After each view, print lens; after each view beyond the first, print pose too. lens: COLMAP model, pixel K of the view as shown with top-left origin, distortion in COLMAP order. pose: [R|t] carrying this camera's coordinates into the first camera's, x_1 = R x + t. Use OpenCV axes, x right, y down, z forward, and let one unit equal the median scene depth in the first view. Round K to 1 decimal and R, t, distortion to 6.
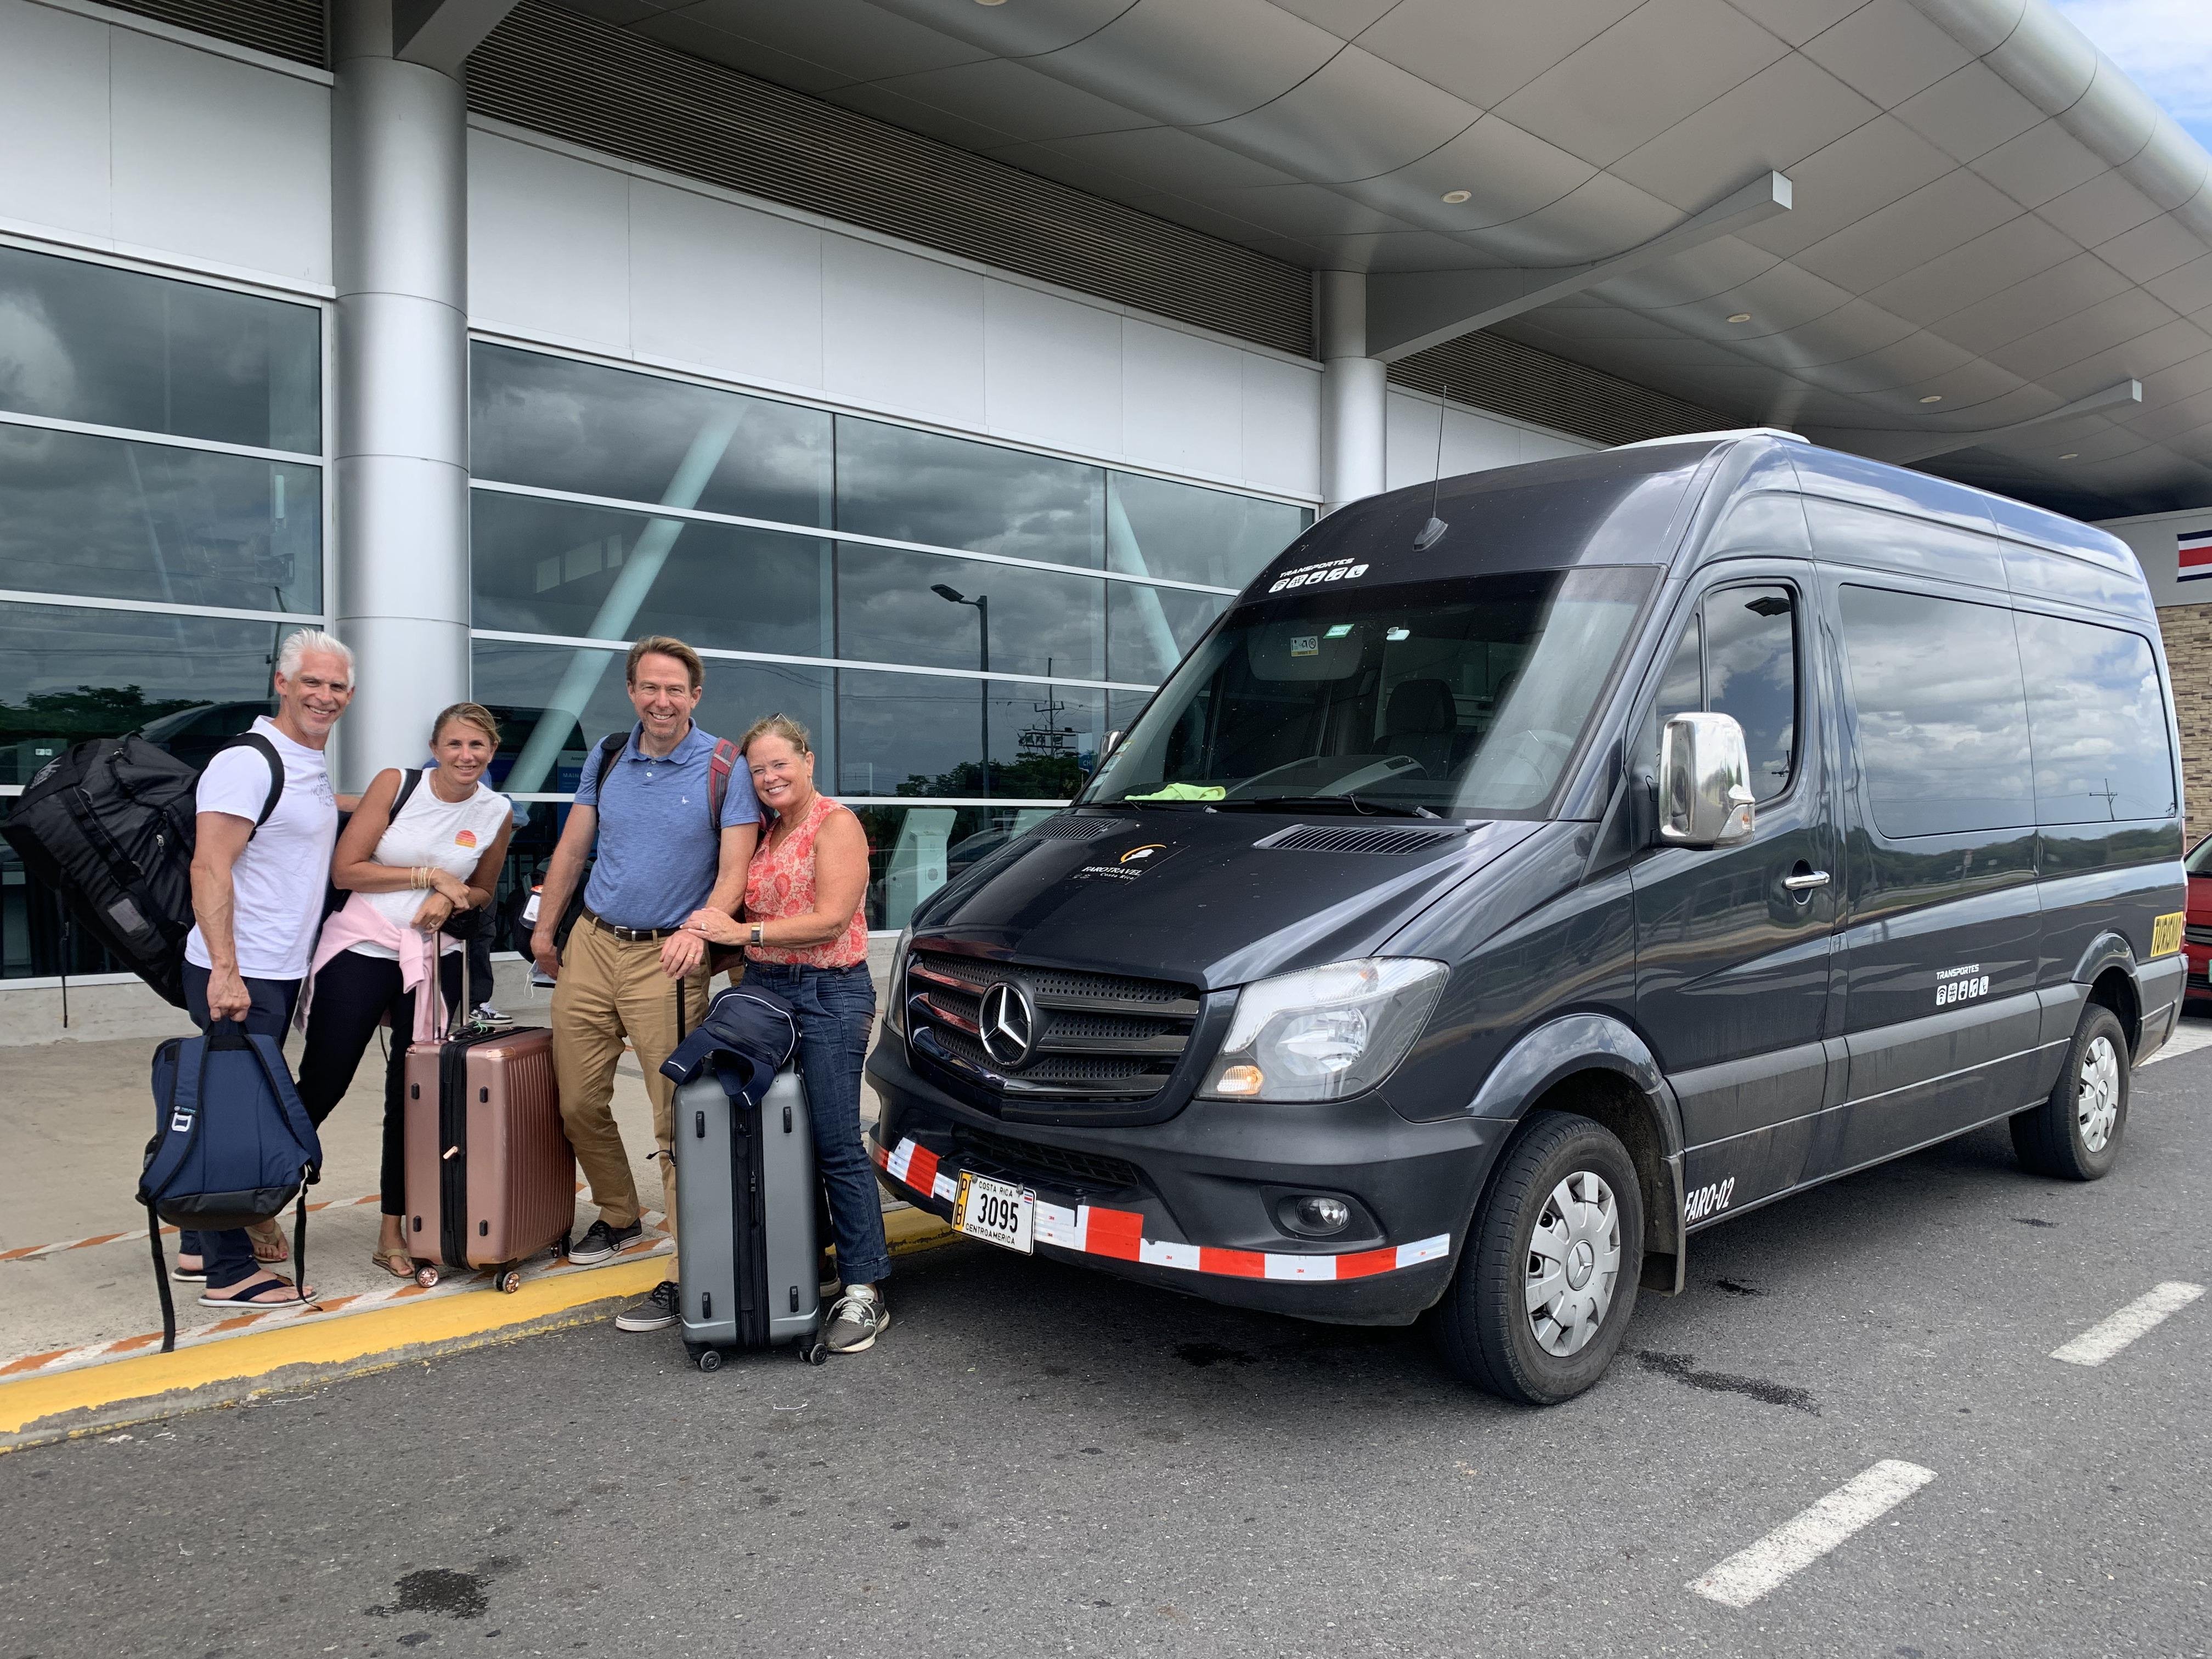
lens RADIAL K [[1520.4, 0, 1096.5], [0, 1520.4, 827.4], [0, 0, 1]] dist [0.009595, -0.008822]
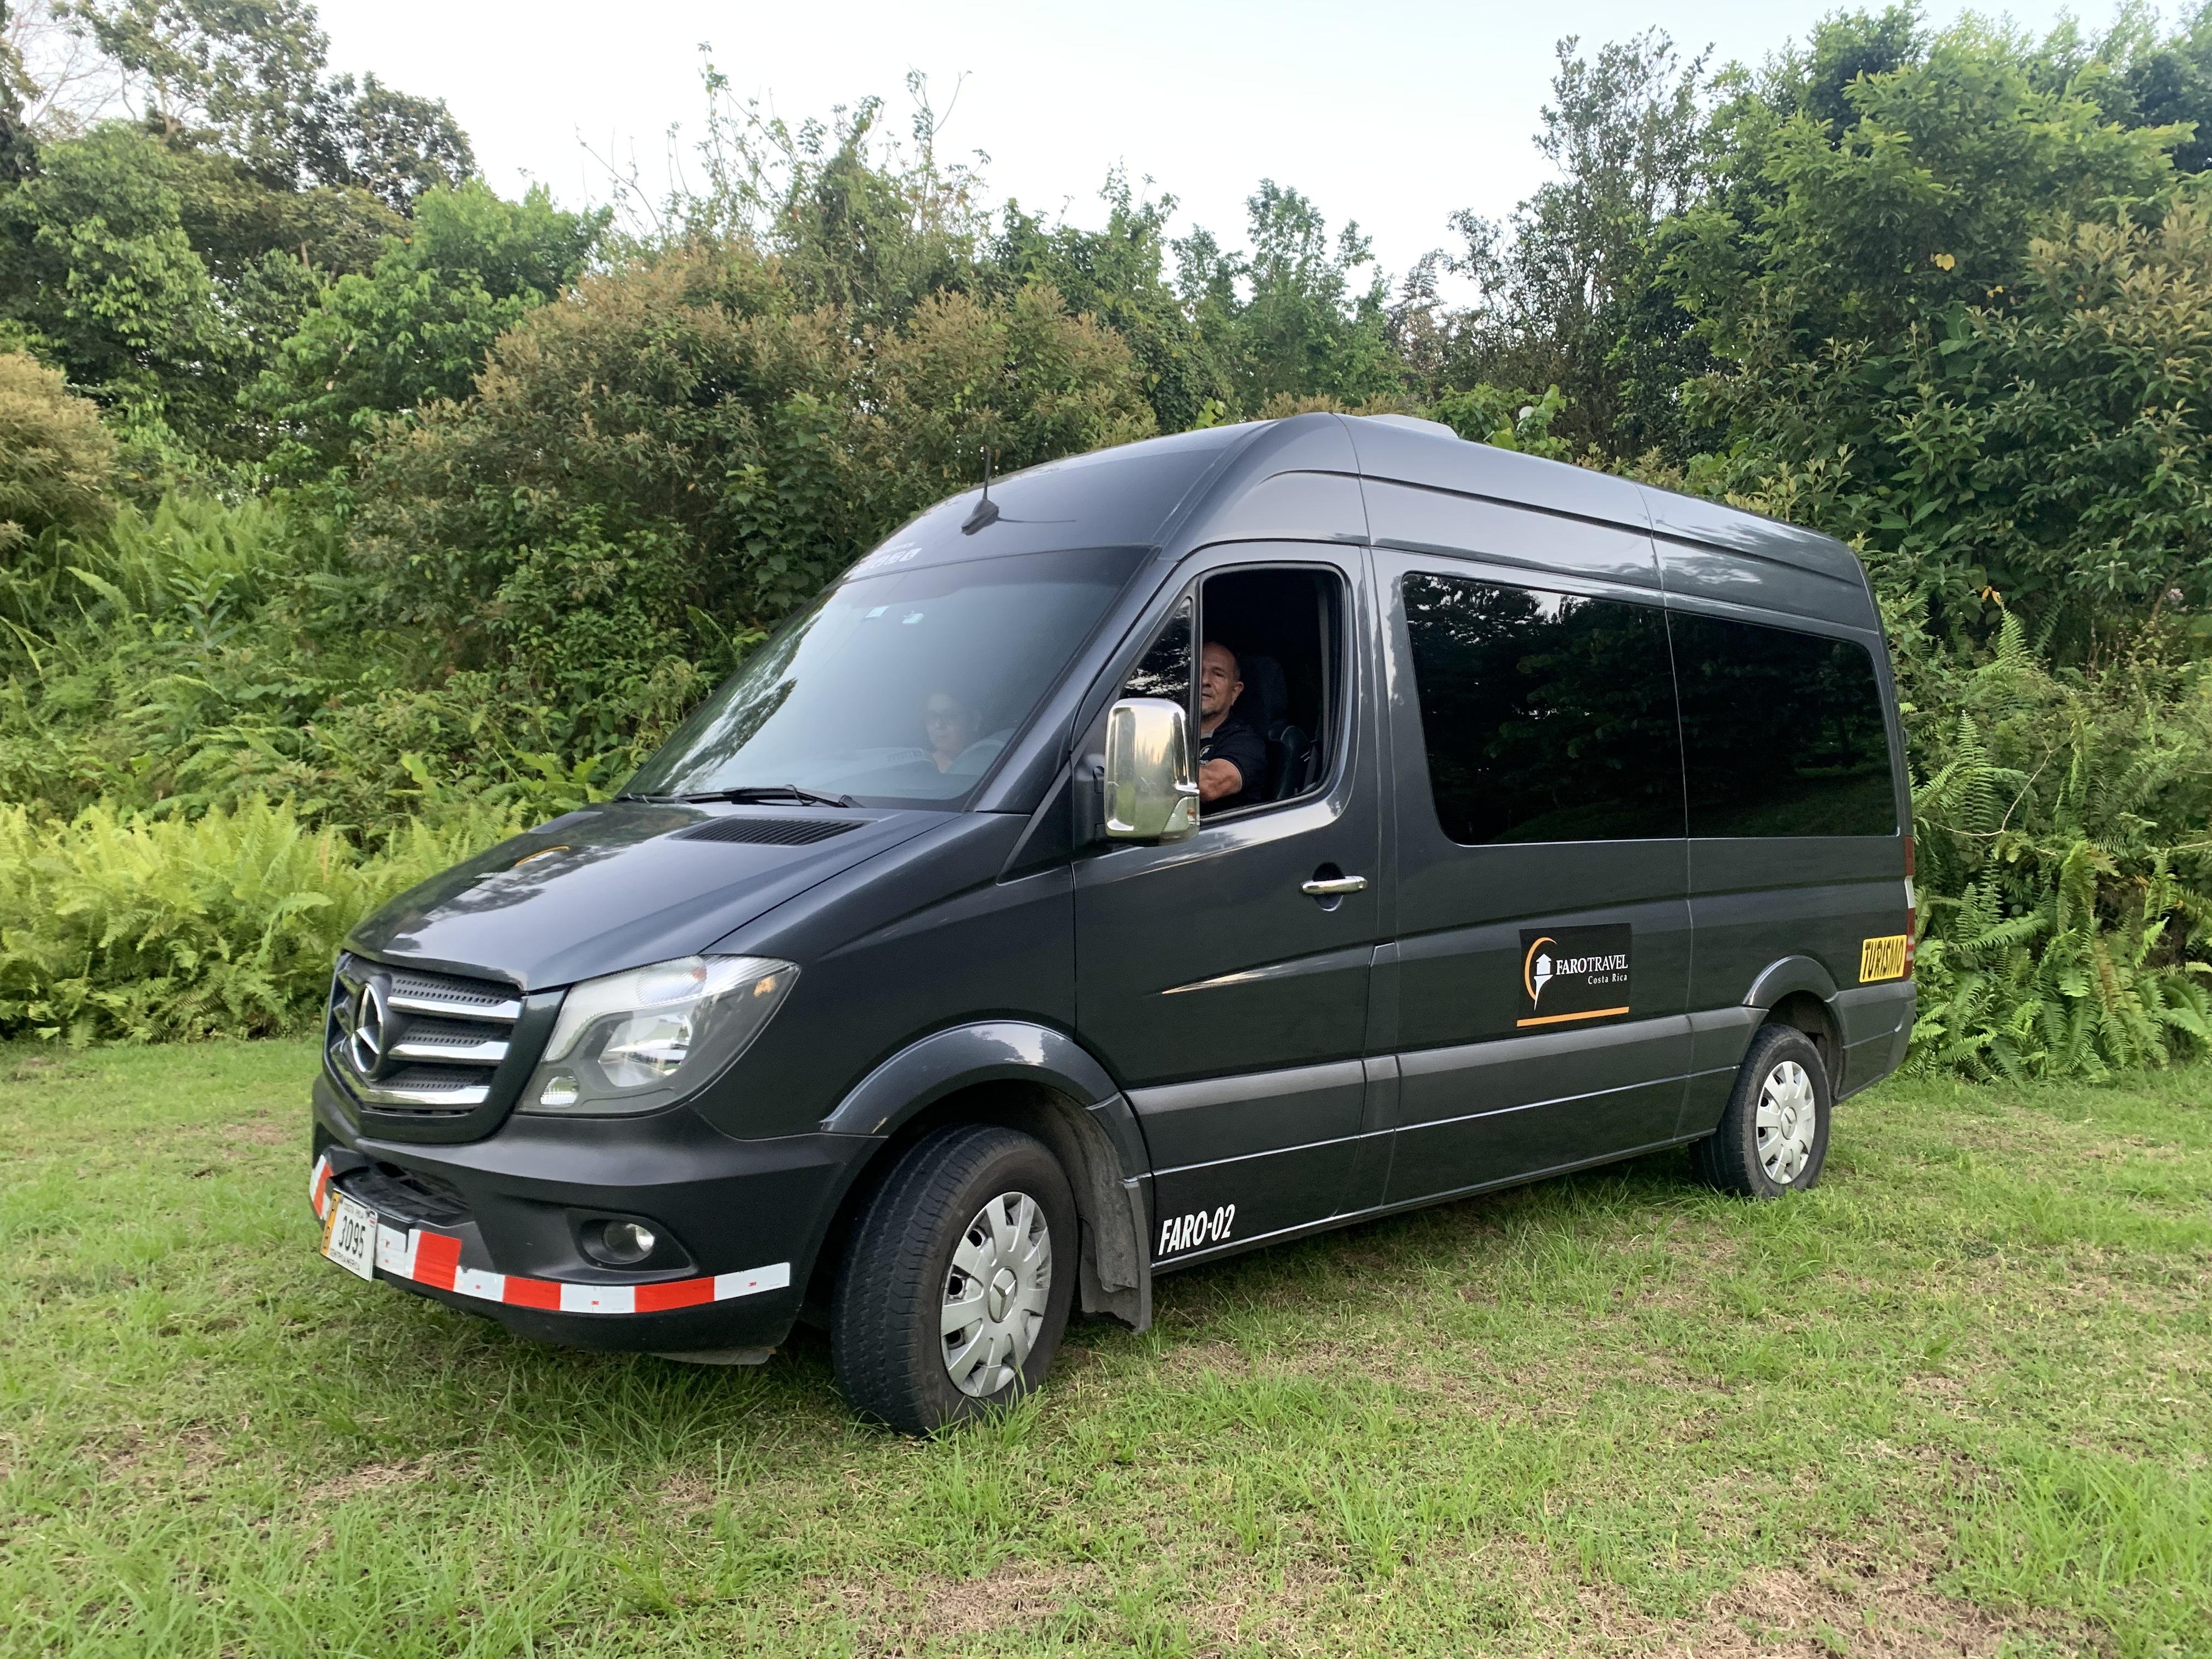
lens RADIAL K [[1520.4, 0, 1115.7], [0, 1520.4, 818.1], [0, 0, 1]] dist [0.009595, -0.008822]
pose [[0.999955, 0.008554, -0.004107, 0.394829], [-0.008651, 0.999666, -0.024344, 0.021157], [0.003898, 0.024379, 0.999695, 0.082356]]
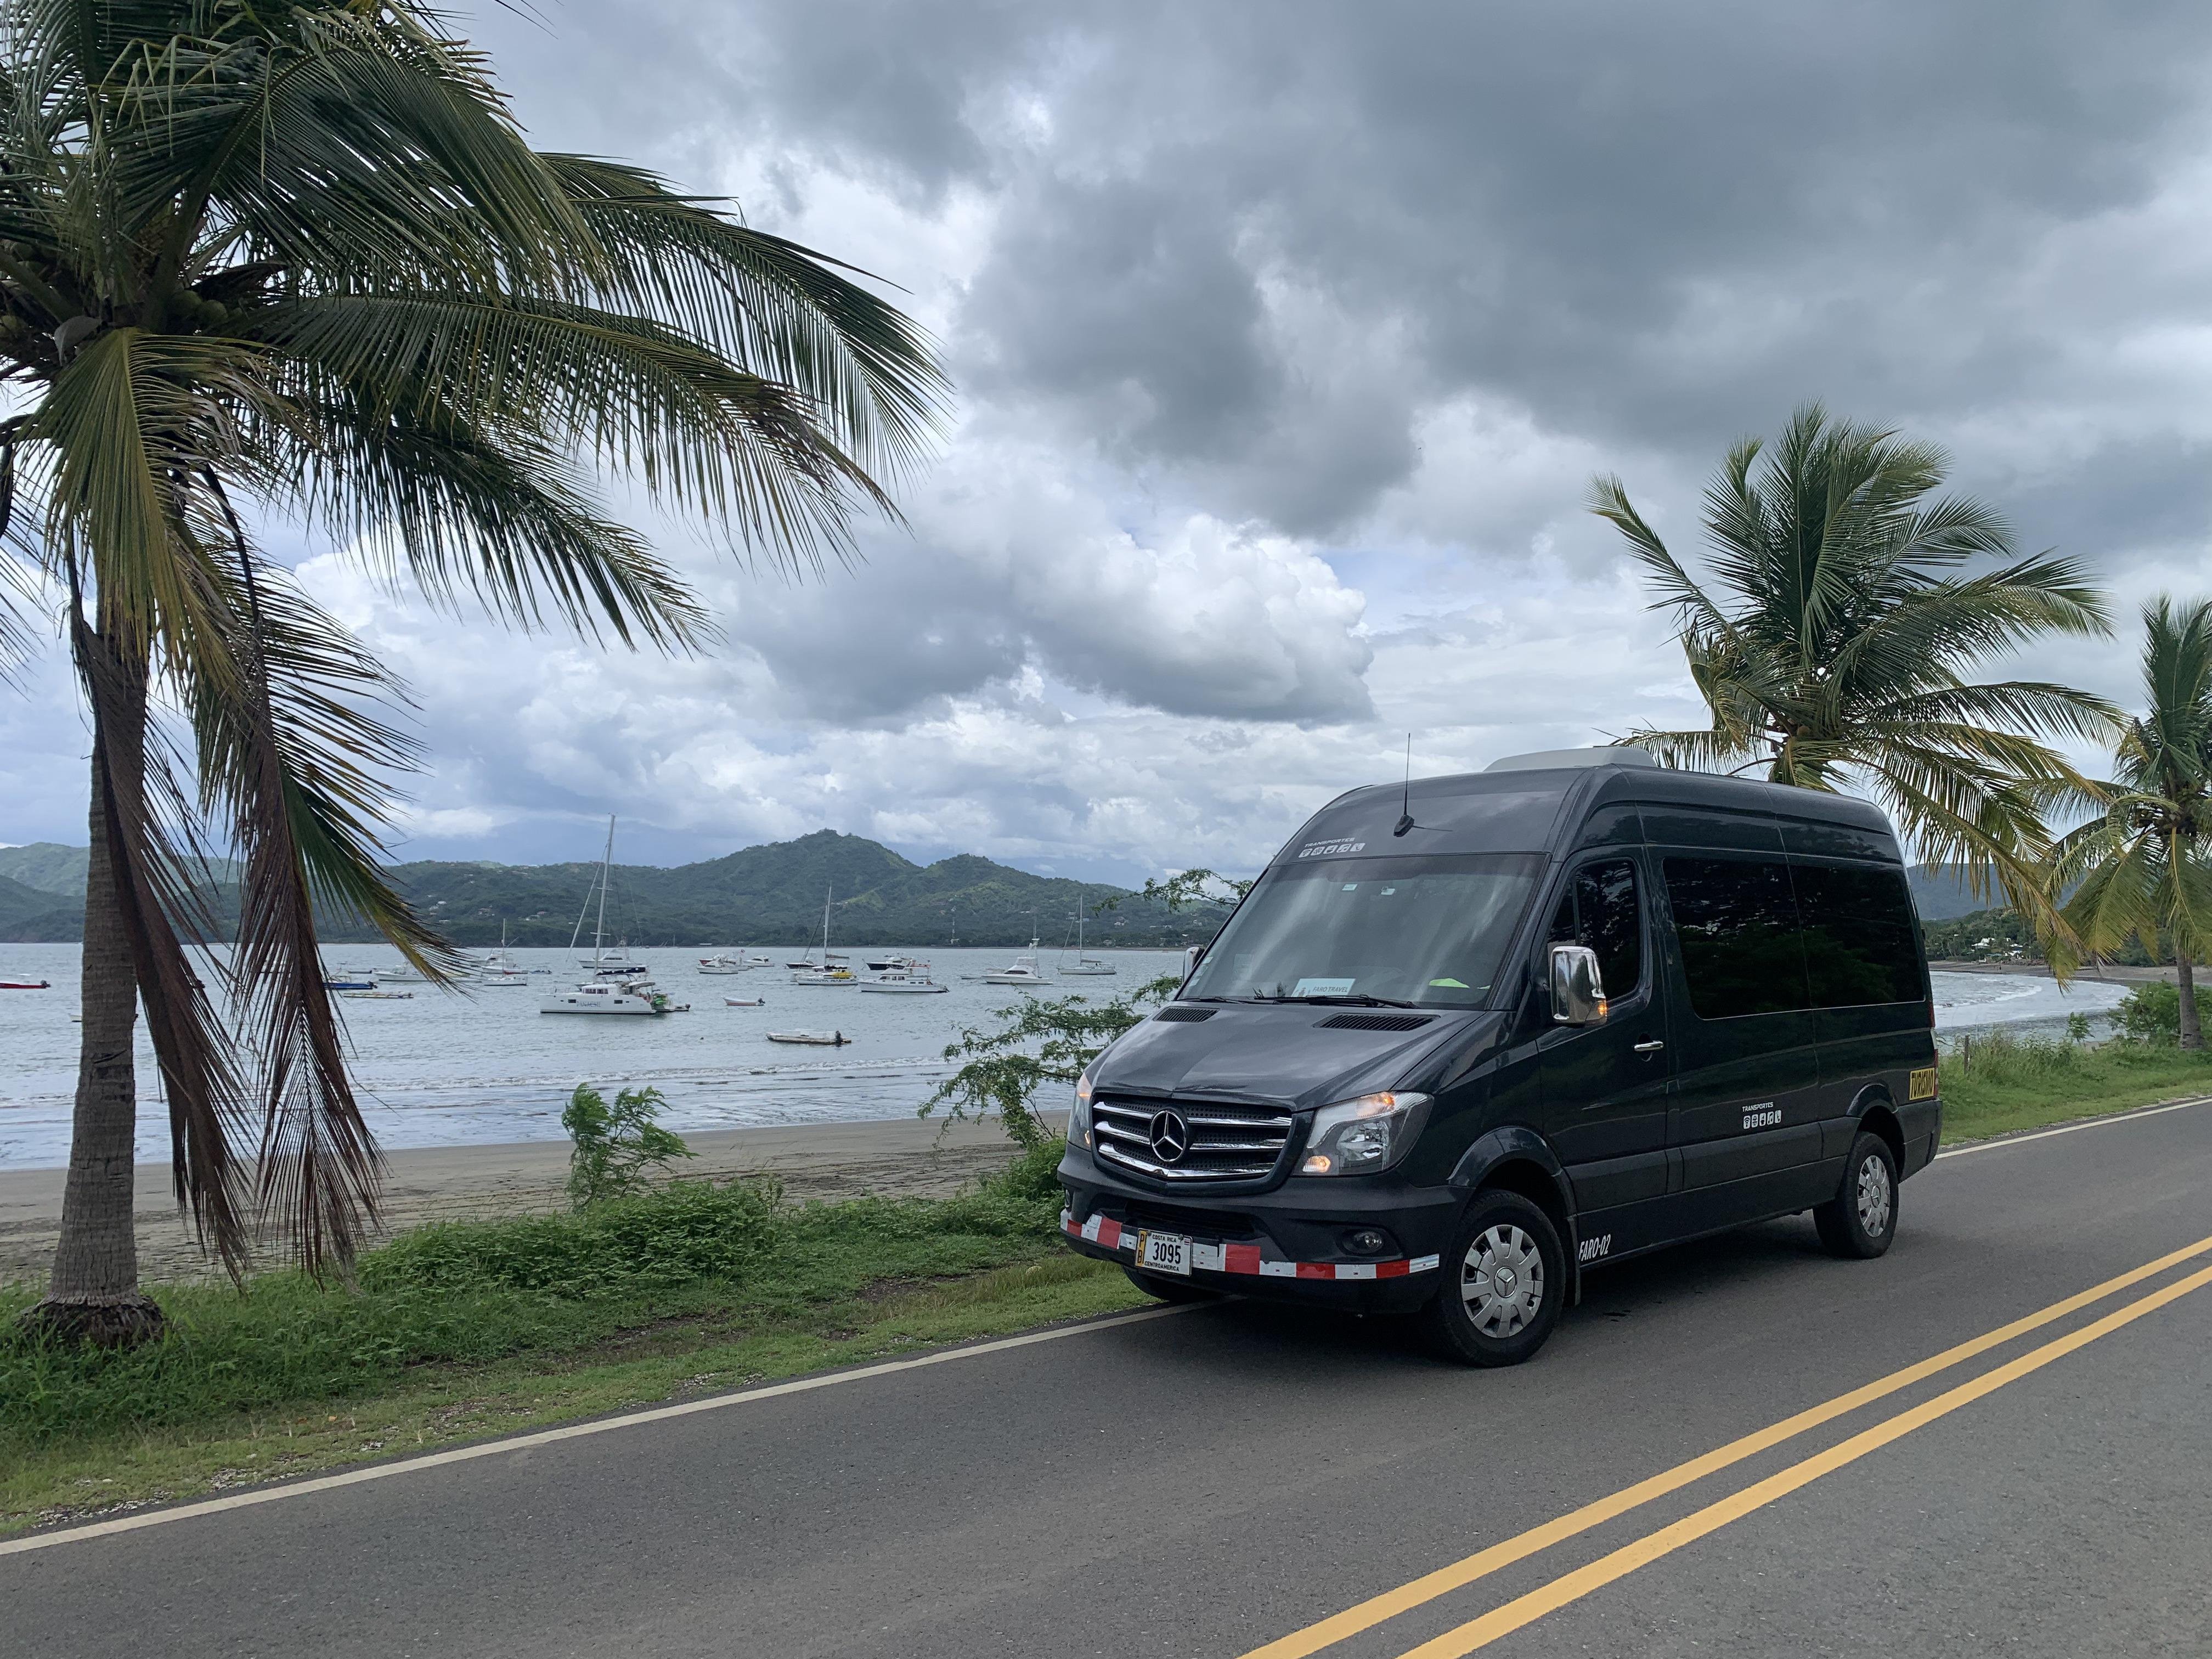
lens RADIAL K [[1520.4, 0, 1094.0], [0, 1520.4, 813.9], [0, 0, 1]] dist [0.009595, -0.008822]
pose [[0.999269, -0.002958, 0.038111, -0.205968], [0.007663, 0.992266, -0.123894, -0.015795], [-0.037449, 0.124096, 0.991563, -0.698677]]
